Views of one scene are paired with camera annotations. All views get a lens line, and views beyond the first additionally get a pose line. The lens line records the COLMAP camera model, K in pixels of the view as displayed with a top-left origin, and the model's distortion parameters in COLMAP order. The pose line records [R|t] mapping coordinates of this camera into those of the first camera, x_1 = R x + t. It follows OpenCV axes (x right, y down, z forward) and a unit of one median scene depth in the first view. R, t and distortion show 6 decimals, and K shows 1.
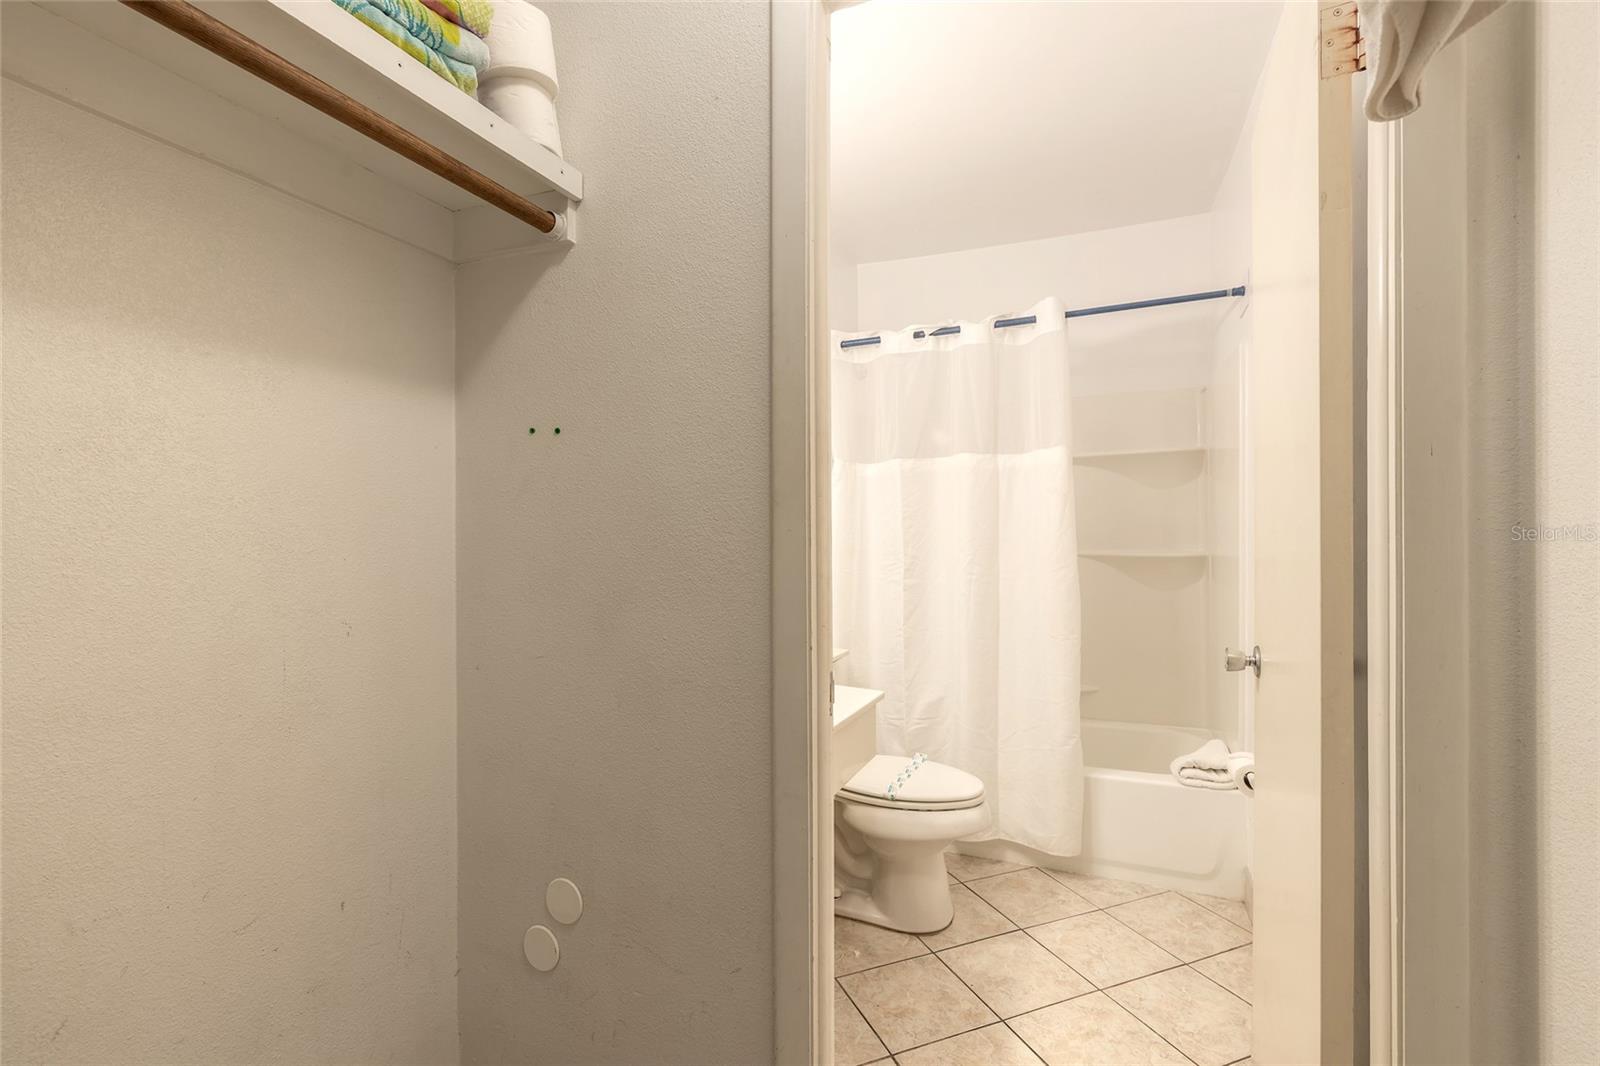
lens RADIAL K [[721.5, 0, 800.5], [0, 721.5, 533.0], [0, 0, 1]] dist [0.002044, -0.000438]
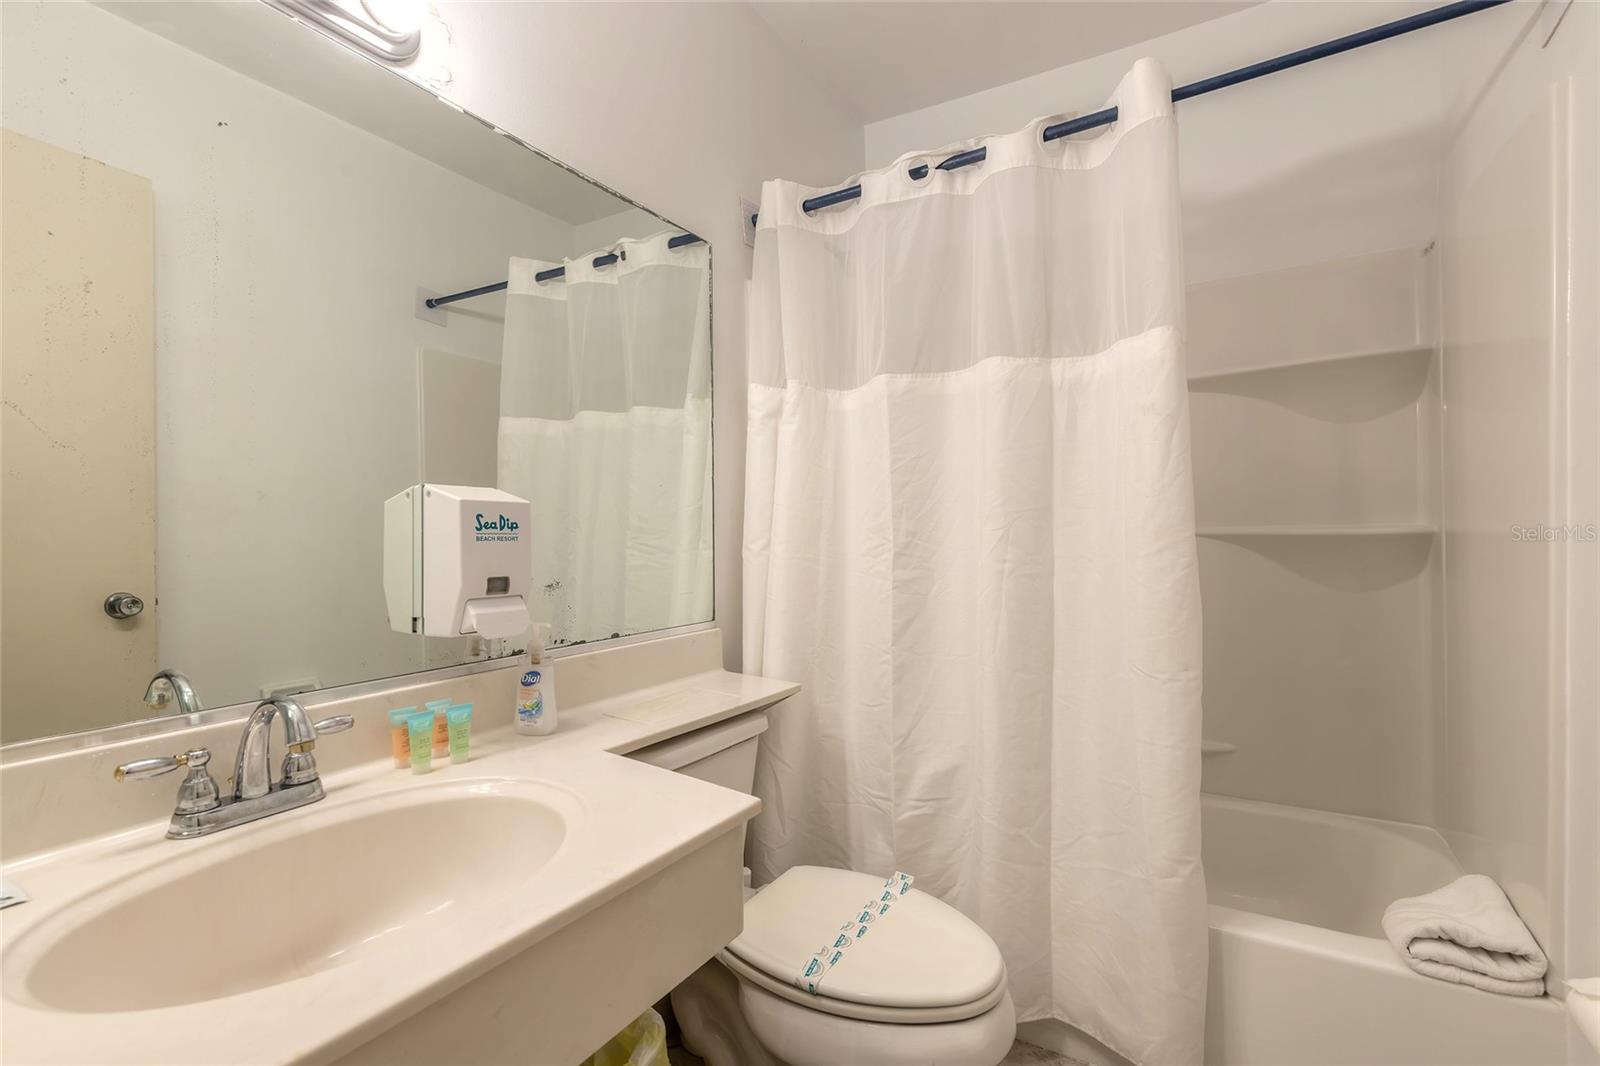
lens RADIAL K [[721.5, 0, 798.8], [0, 721.5, 533.8], [0, 0, 1]] dist [0.002044, -0.000438]
pose [[0.990010, -0.003190, -0.140958, 0.151894], [0.003844, 0.999983, 0.004368, 0.030669], [0.140941, -0.004866, 0.990006, 0.387034]]
